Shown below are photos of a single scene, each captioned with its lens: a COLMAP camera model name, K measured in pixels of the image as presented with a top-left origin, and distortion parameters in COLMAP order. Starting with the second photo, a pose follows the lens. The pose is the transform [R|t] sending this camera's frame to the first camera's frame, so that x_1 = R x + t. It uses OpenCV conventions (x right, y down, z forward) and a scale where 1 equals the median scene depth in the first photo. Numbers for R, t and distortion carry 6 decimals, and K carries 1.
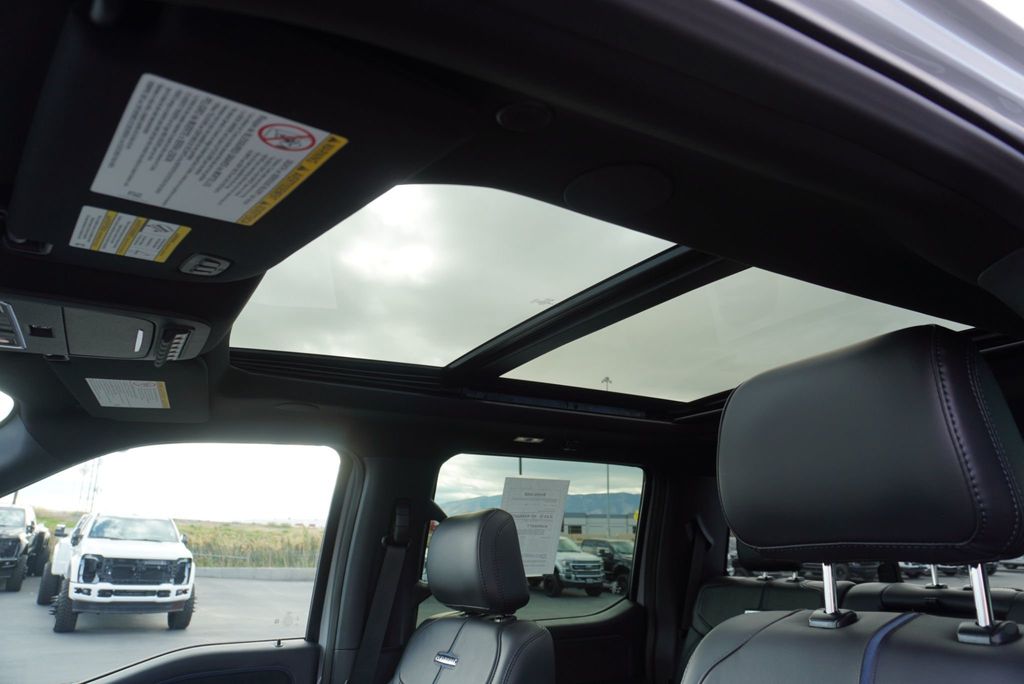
lens RADIAL K [[697.5, 0, 512.2], [0, 697.5, 347.4], [0, 0, 1]] dist [-0.021402, 0.001797]
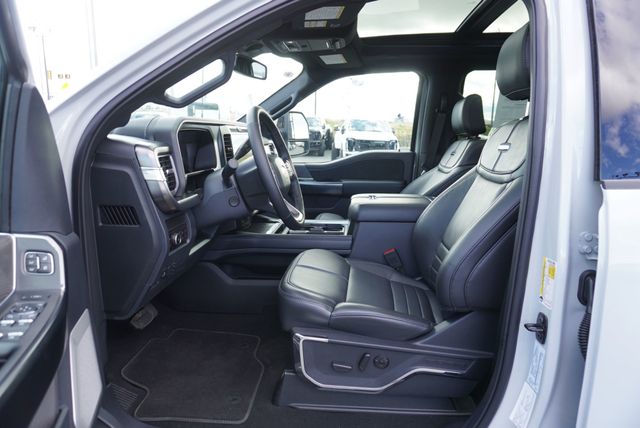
lens RADIAL K [[435.9, 0, 320.1], [0, 435.9, 217.4], [0, 0, 1]] dist [-0.021402, 0.001797]
pose [[0.821798, 0.103914, -0.560223, 0.362100], [0.153758, 0.906306, 0.393658, -0.043064], [0.548640, -0.409647, 0.728823, -0.471203]]
